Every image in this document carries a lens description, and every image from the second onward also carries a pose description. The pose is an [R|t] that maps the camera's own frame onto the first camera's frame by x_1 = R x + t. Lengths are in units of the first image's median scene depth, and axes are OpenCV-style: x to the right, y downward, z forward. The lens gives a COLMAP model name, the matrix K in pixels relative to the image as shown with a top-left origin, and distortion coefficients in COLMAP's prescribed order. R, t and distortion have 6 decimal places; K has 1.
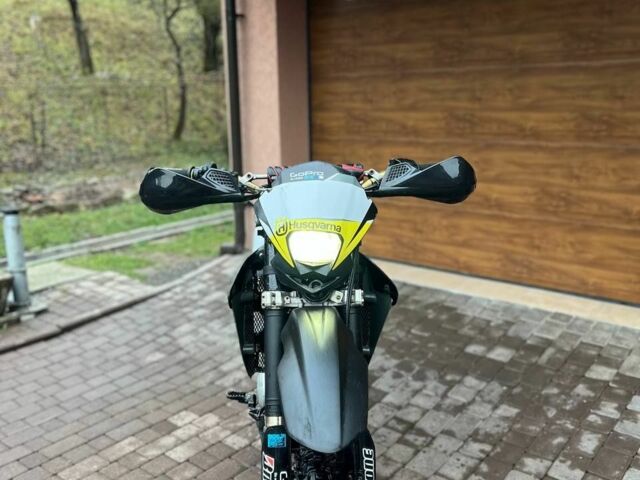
lens RADIAL K [[641.1, 0, 321.1], [0, 641.1, 240.0], [0, 0, 1]] dist [0.023738, 0.000000]
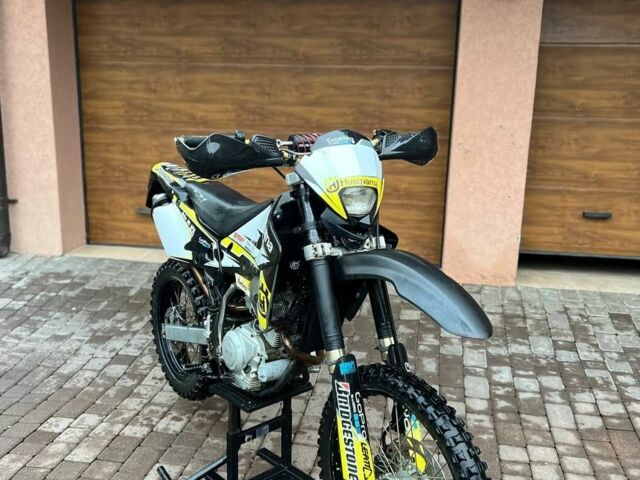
lens RADIAL K [[641.1, 0, 326.0], [0, 641.1, 240.2], [0, 0, 1]] dist [0.023738, 0.000000]
pose [[0.859260, -0.072629, 0.506357, -0.287171], [0.075290, 0.997045, 0.015249, 0.026439], [-0.505968, 0.025021, 0.862189, 0.006976]]
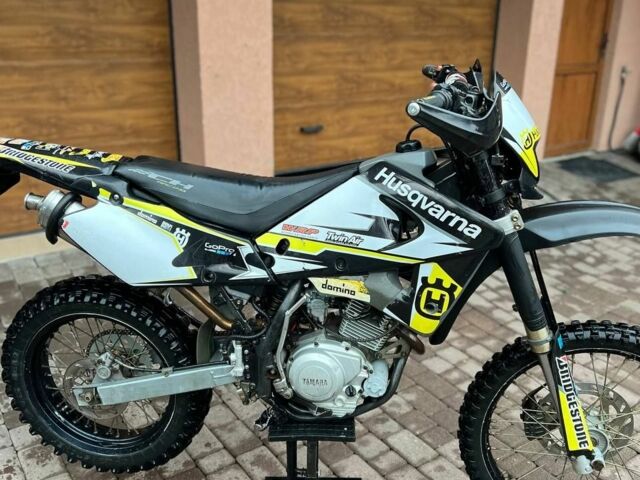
lens RADIAL K [[641.1, 0, 324.5], [0, 641.1, 241.0], [0, 0, 1]] dist [0.023738, 0.000000]
pose [[0.233385, -0.303335, 0.923861, -0.463215], [0.192477, 0.945711, 0.261886, -0.081898], [-0.953144, 0.116701, 0.279100, 0.449751]]
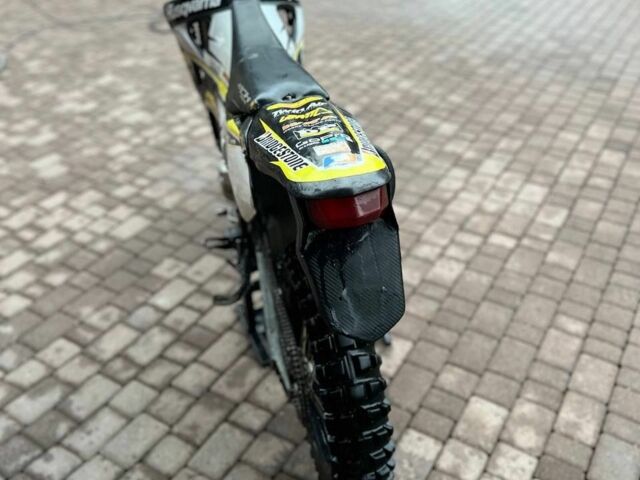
lens RADIAL K [[641.1, 0, 321.7], [0, 641.1, 238.1], [0, 0, 1]] dist [0.023738, 0.000000]
pose [[-0.987043, 0.131628, -0.091758, -0.002129], [0.018850, 0.663027, 0.748358, -0.252400], [0.159343, 0.736932, -0.656918, 1.012678]]
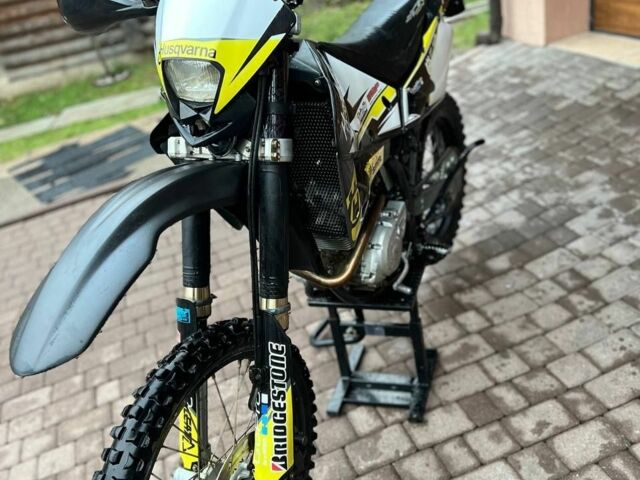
lens RADIAL K [[641.1, 0, 318.0], [0, 641.1, 246.1], [0, 0, 1]] dist [0.023738, 0.000000]
pose [[0.841935, 0.125978, -0.524667, 0.223151], [0.057653, 0.945793, 0.319611, -0.016669], [0.536490, -0.299340, 0.789033, 0.189643]]
